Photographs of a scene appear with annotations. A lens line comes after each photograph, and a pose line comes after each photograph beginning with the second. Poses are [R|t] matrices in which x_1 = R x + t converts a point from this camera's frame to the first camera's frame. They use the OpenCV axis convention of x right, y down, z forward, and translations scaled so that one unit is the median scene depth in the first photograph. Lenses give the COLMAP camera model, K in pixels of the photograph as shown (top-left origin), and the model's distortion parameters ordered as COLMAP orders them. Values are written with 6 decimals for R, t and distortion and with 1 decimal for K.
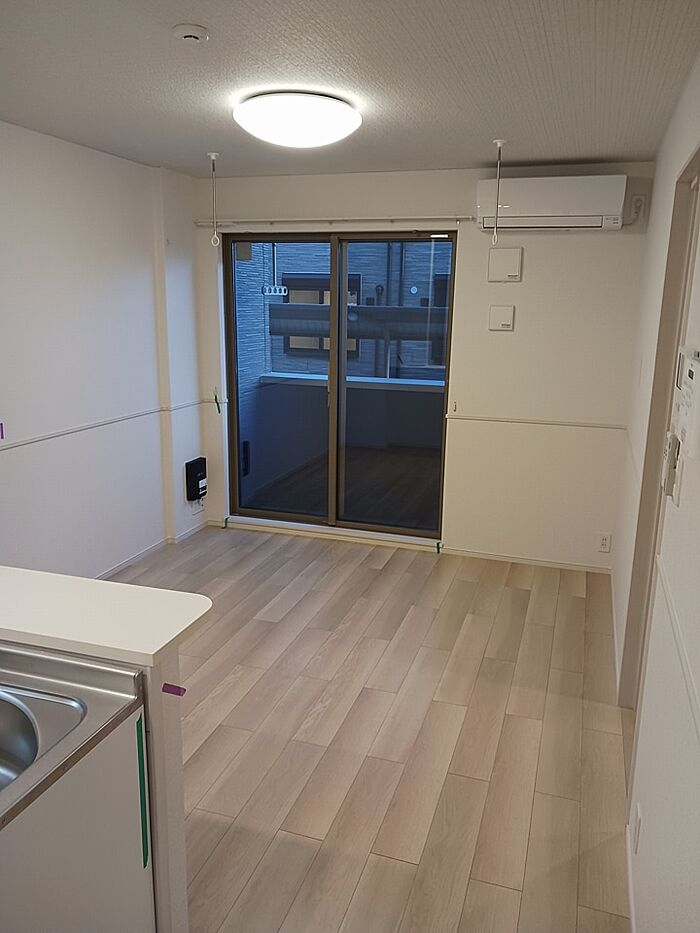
lens RADIAL K [[732.8, 0, 351.6], [0, 732.8, 467.9], [0, 0, 1]] dist [-0.005045, -0.002039]
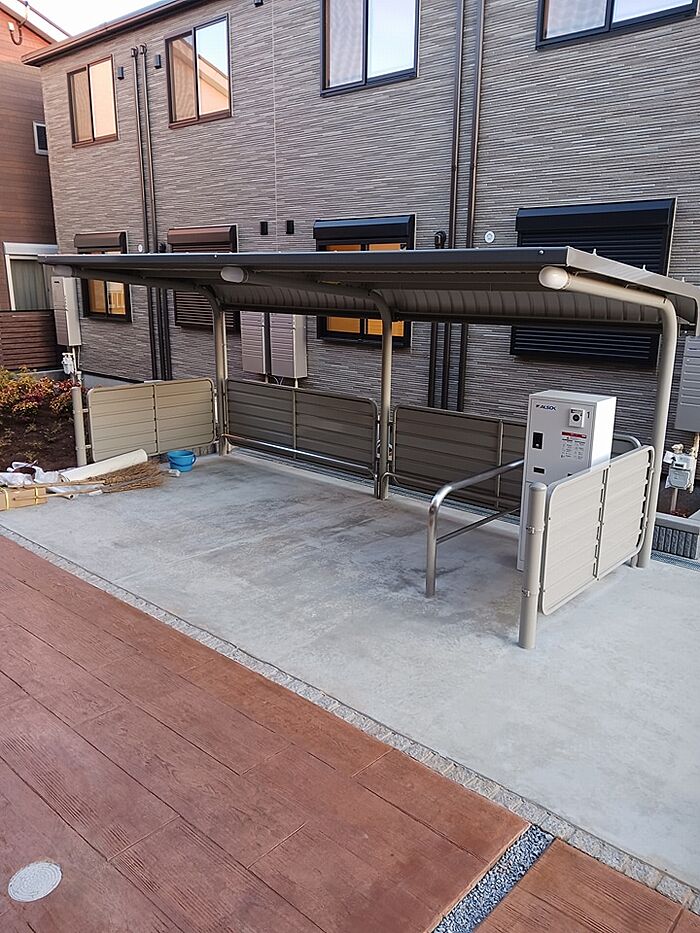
lens RADIAL K [[732.8, 0, 349.0], [0, 732.8, 466.6], [0, 0, 1]] dist [-0.005045, -0.002039]
pose [[0.911248, 0.094793, -0.400800, 0.231547], [-0.088753, 0.995485, 0.033656, -0.066426], [0.402181, 0.004903, 0.915547, 0.402895]]
